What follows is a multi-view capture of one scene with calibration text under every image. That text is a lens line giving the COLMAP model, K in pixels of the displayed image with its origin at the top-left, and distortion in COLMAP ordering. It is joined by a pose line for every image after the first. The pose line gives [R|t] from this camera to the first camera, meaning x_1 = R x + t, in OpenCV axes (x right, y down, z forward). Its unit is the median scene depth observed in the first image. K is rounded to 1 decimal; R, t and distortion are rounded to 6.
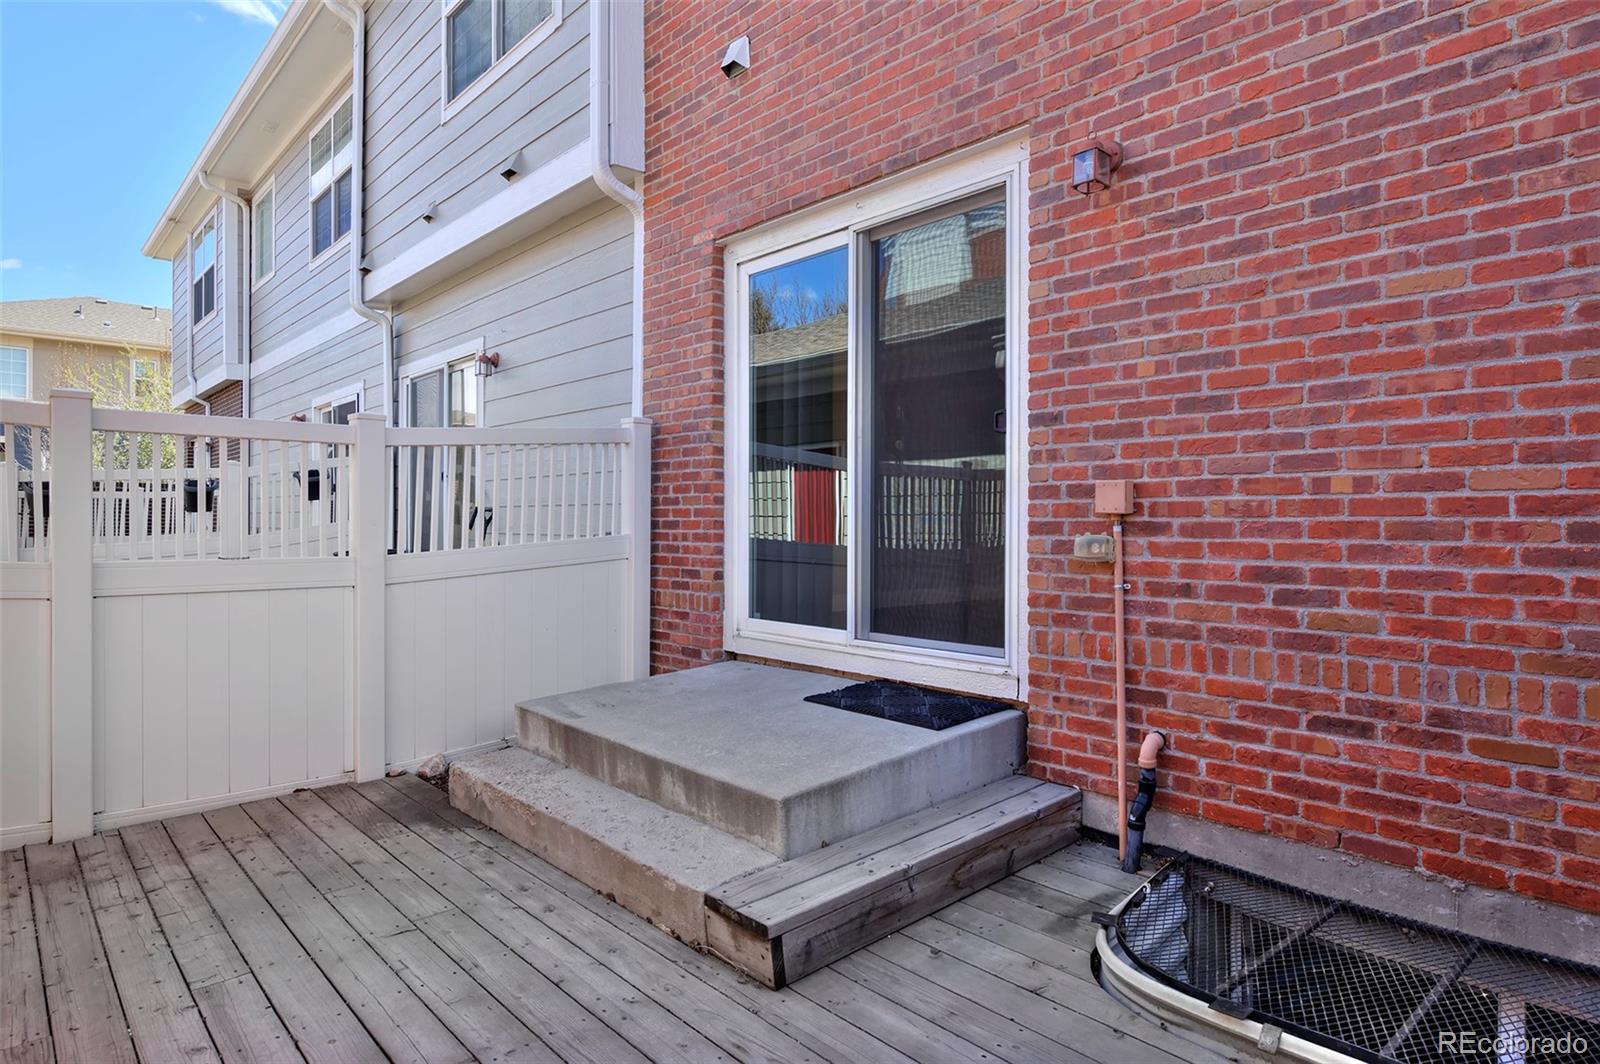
lens RADIAL K [[923.2, 0, 809.4], [0, 923.2, 526.5], [0, 0, 1]] dist [-0.000632, -0.001684]
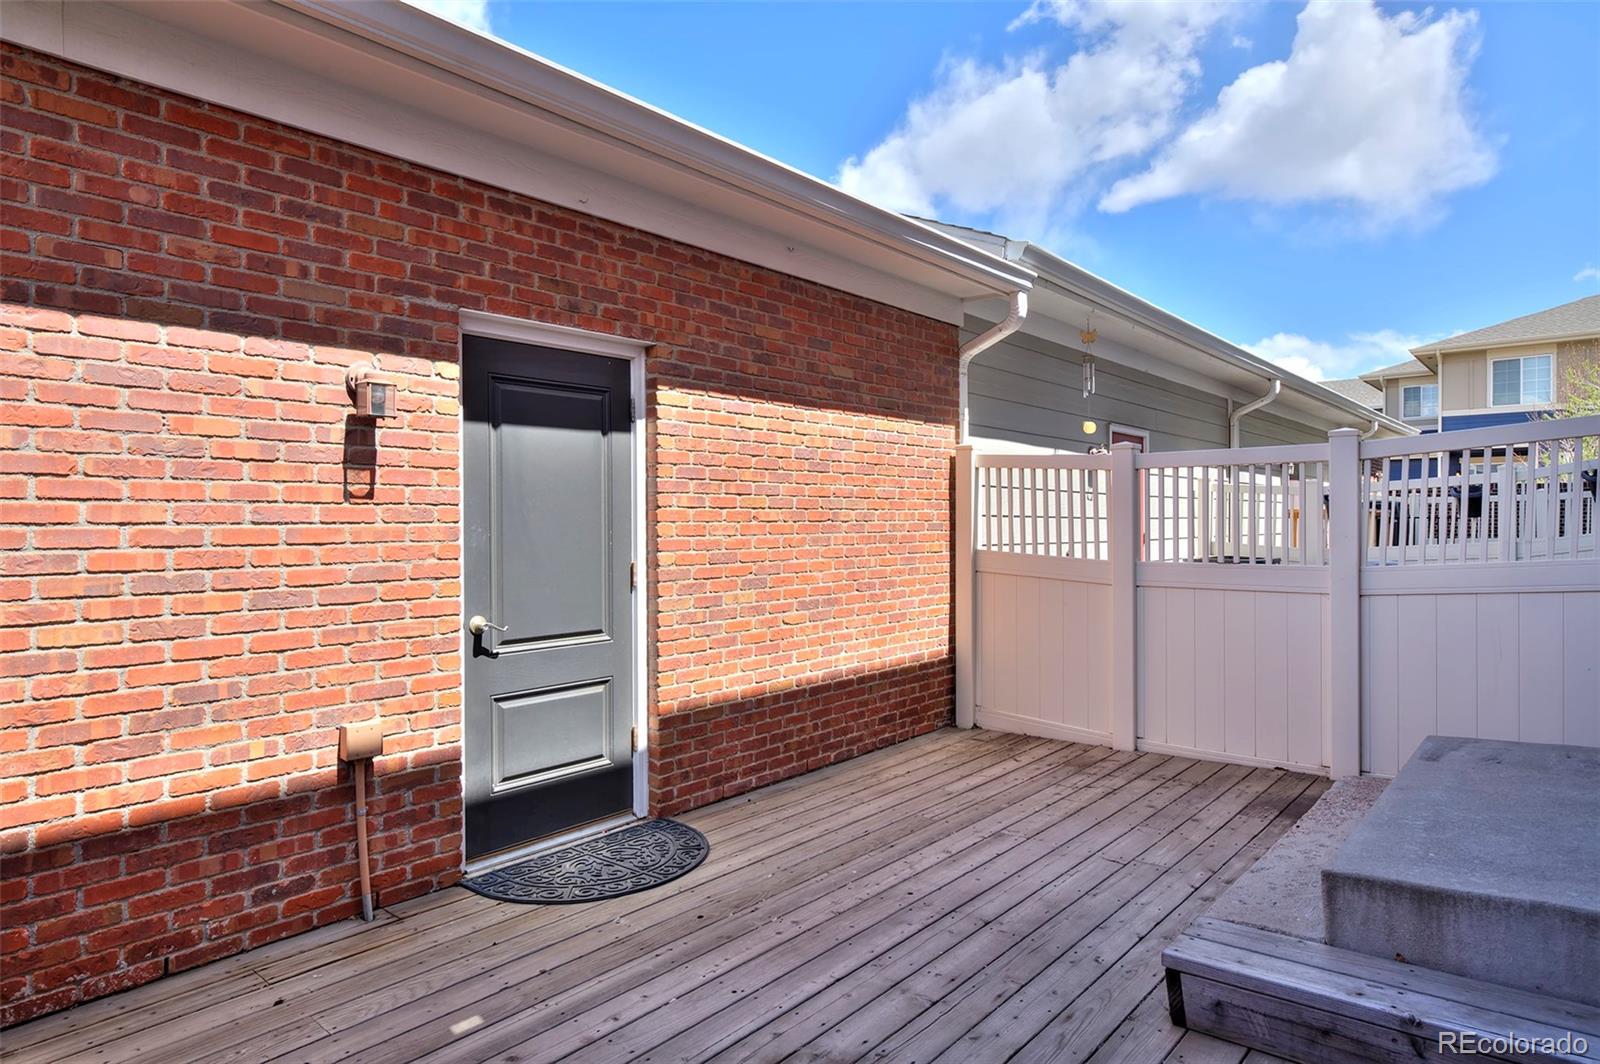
lens RADIAL K [[923.2, 0, 805.7], [0, 923.2, 528.5], [0, 0, 1]] dist [-0.000632, -0.001684]
pose [[0.121222, 0.007056, -0.992600, 0.688452], [-0.001539, 0.999975, 0.006920, -0.023825], [0.992624, 0.000689, 0.121230, 0.381476]]
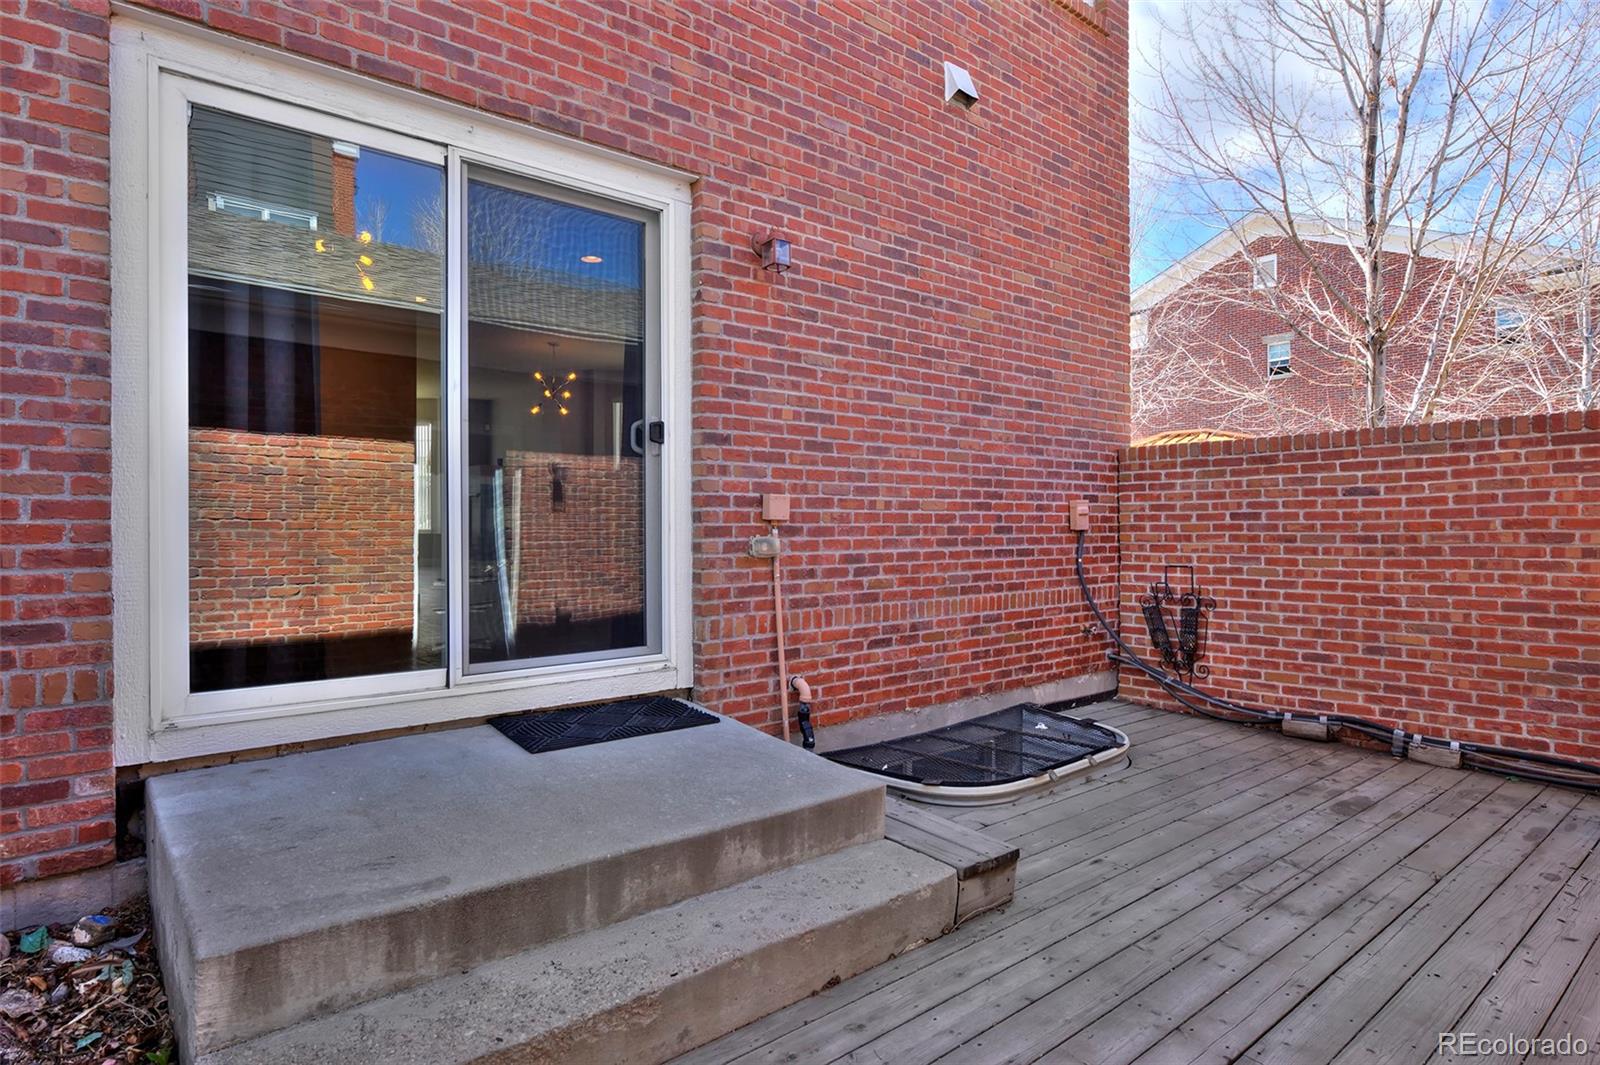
lens RADIAL K [[871.3, 0, 803.9], [0, 871.3, 526.0], [0, 0, 1]] dist [-0.001575, 0.002214]
pose [[0.040435, -0.002193, 0.999180, -0.957346], [0.006020, 0.999980, 0.001951, -0.008102], [-0.999164, 0.005936, 0.040447, 0.956494]]
